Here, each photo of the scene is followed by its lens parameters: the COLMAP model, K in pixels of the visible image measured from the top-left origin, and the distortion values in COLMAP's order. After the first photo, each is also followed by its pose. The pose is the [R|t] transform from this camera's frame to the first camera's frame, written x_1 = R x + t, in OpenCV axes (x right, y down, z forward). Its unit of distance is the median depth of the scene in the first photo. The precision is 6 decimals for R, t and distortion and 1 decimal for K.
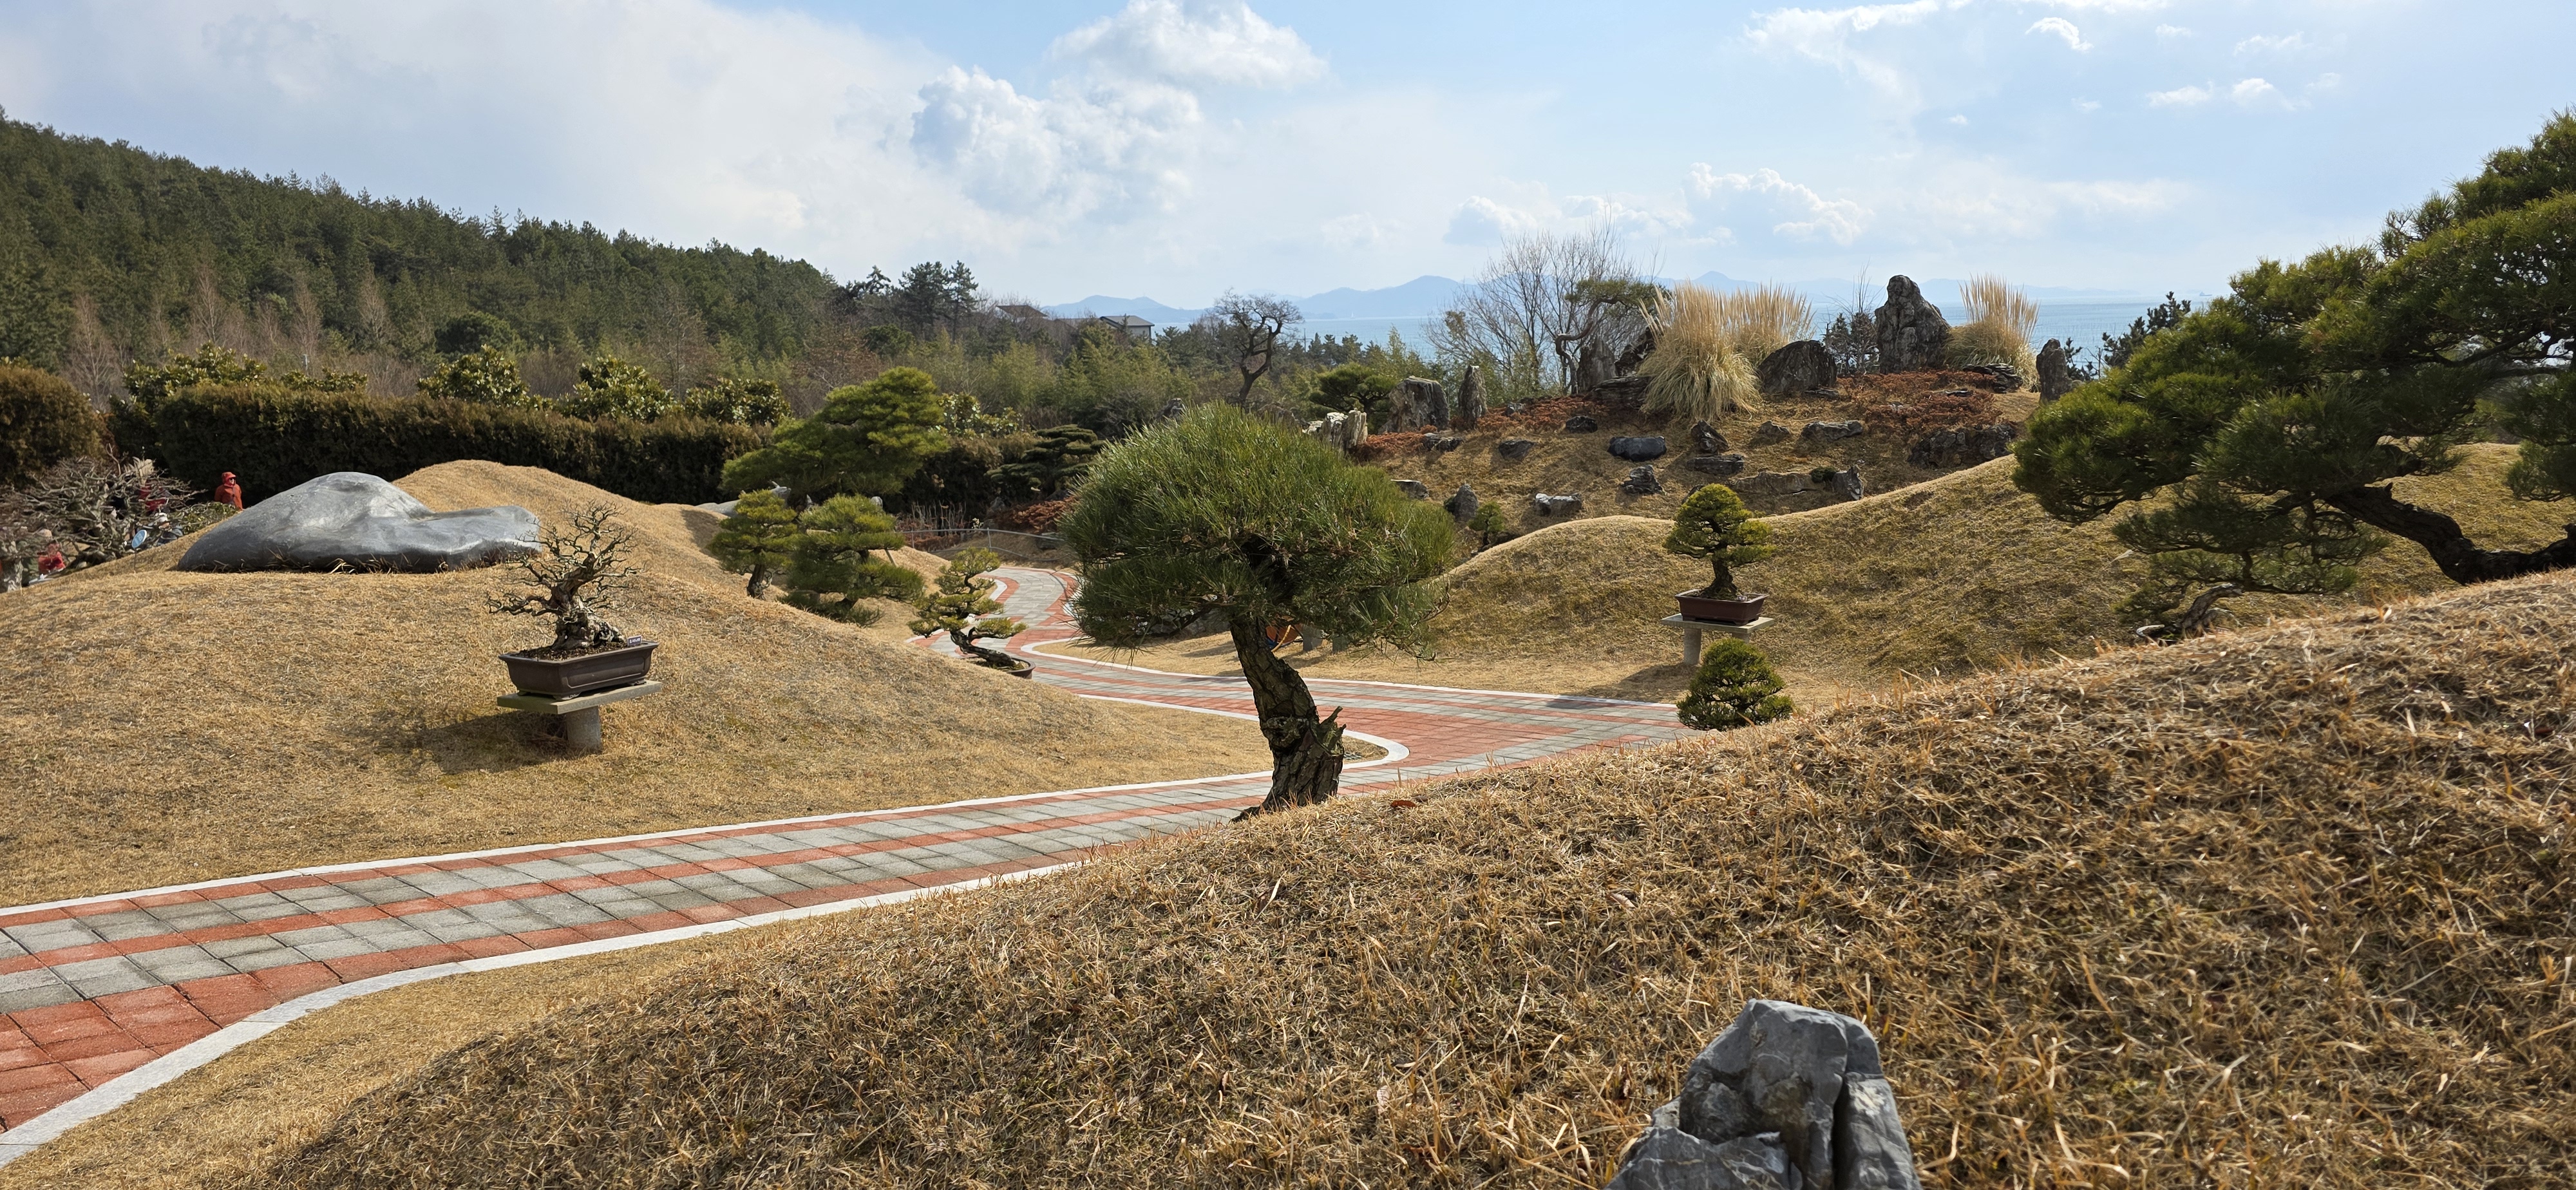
lens RADIAL K [[1695.8, 0, 1288.0], [0, 1695.8, 595.0], [0, 0, 1]] dist [0.138658, -0.238858]
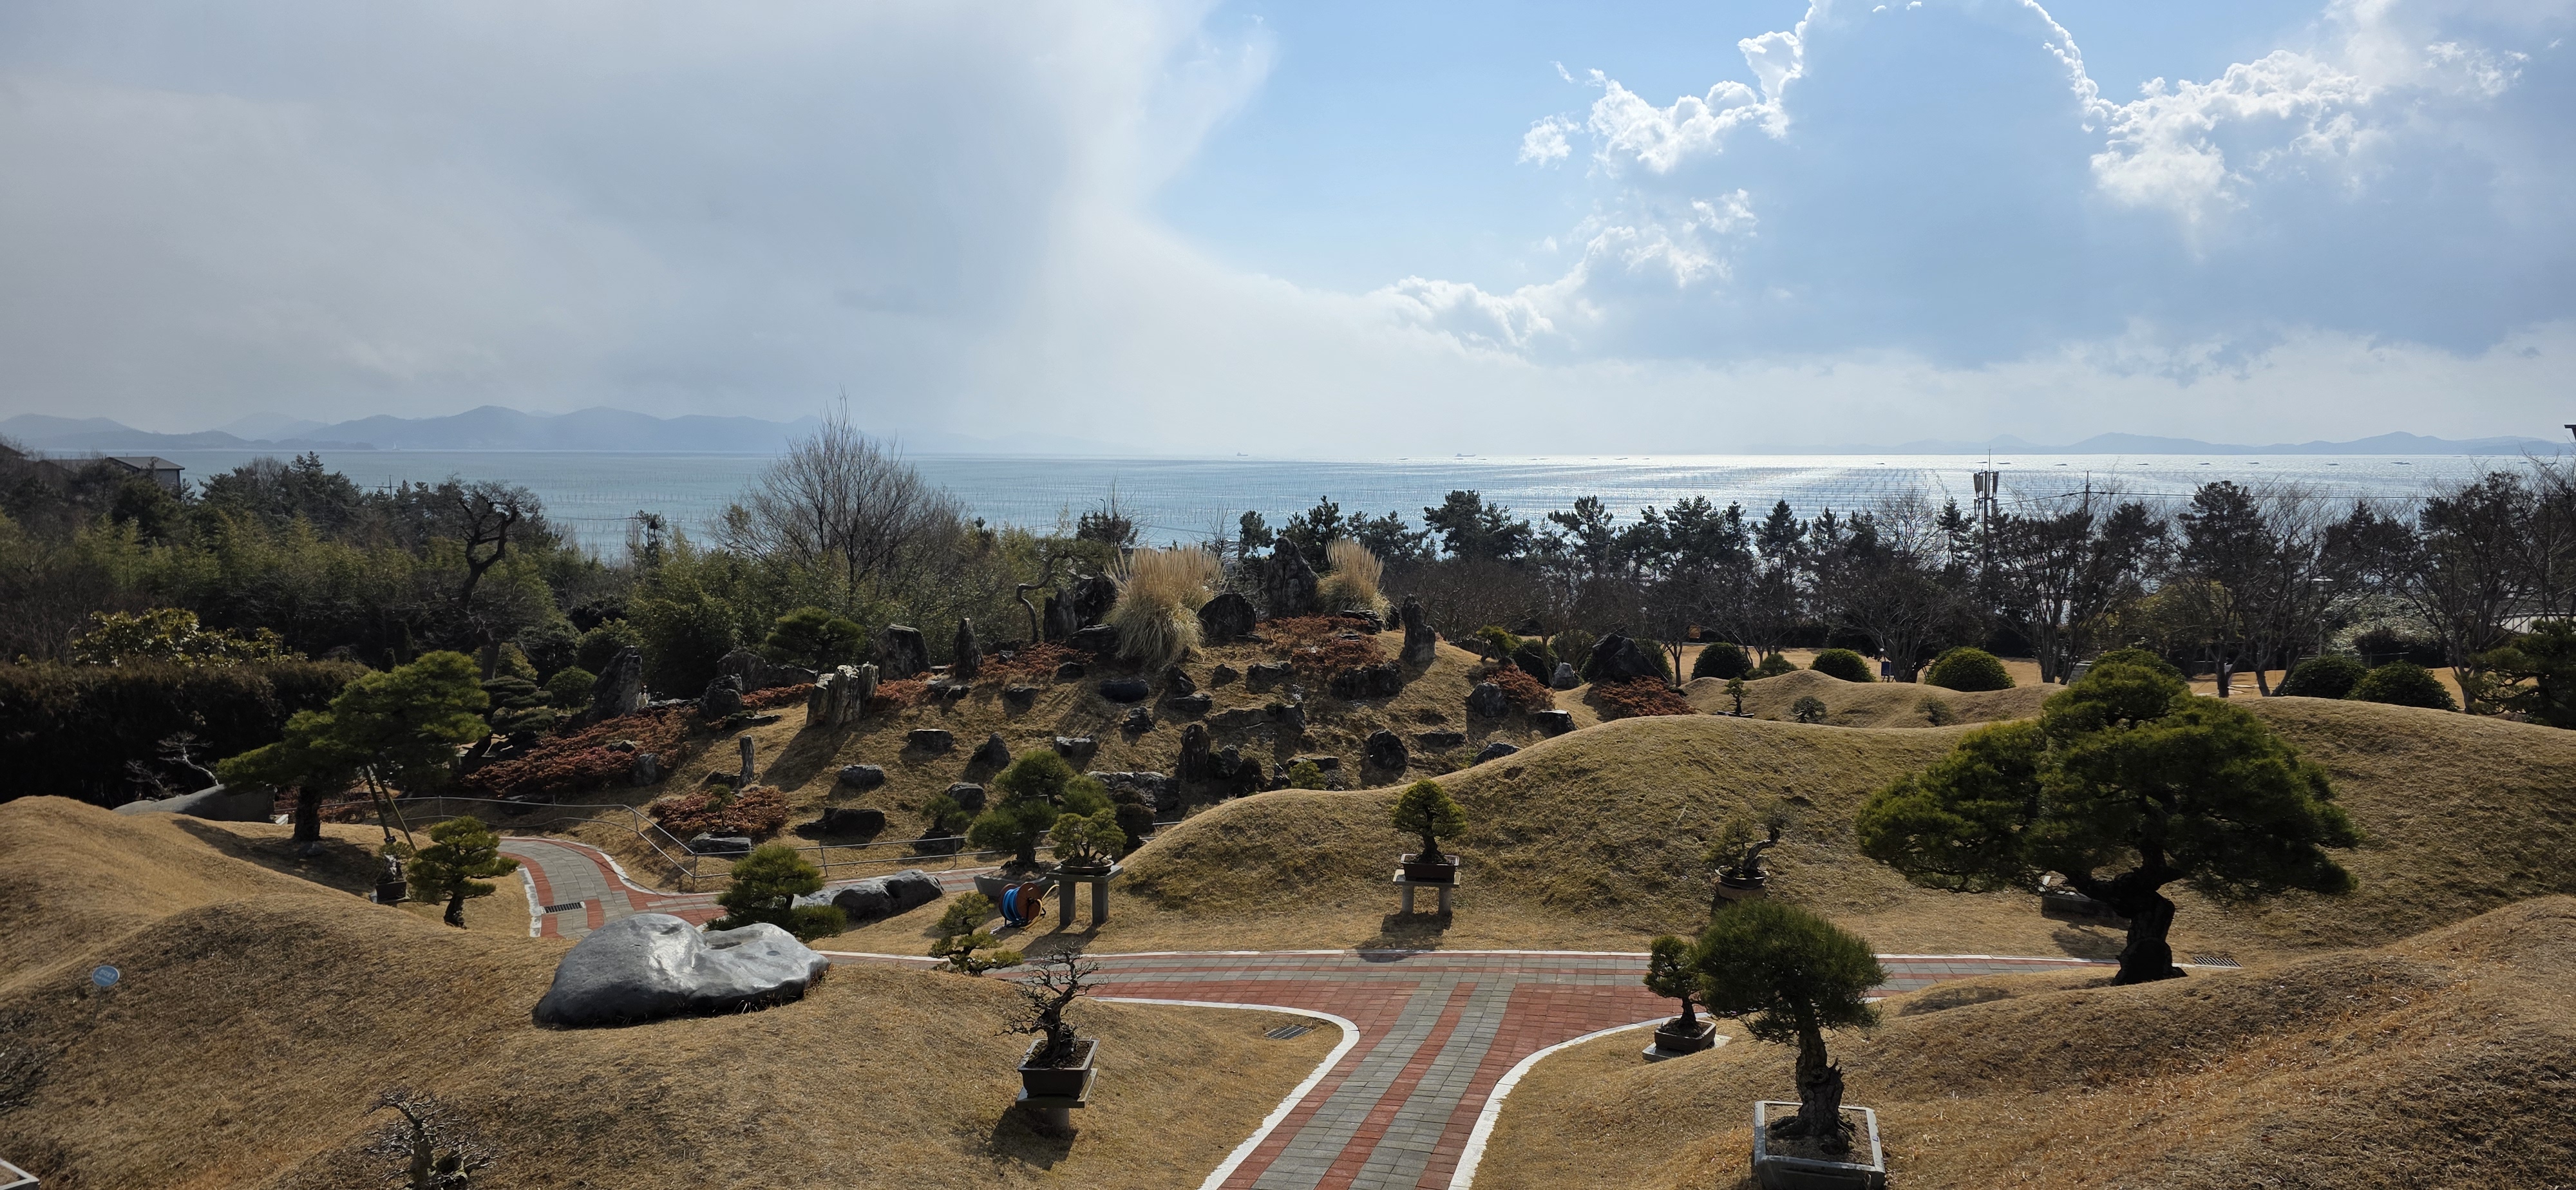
lens RADIAL K [[1695.8, 0, 1288.0], [0, 1695.8, 595.0], [0, 0, 1]] dist [0.138658, -0.238858]
pose [[0.874828, -0.020522, 0.484000, -0.270089], [0.060981, 0.995820, -0.068000, -0.067072], [-0.480581, 0.089003, 0.872422, -0.084611]]
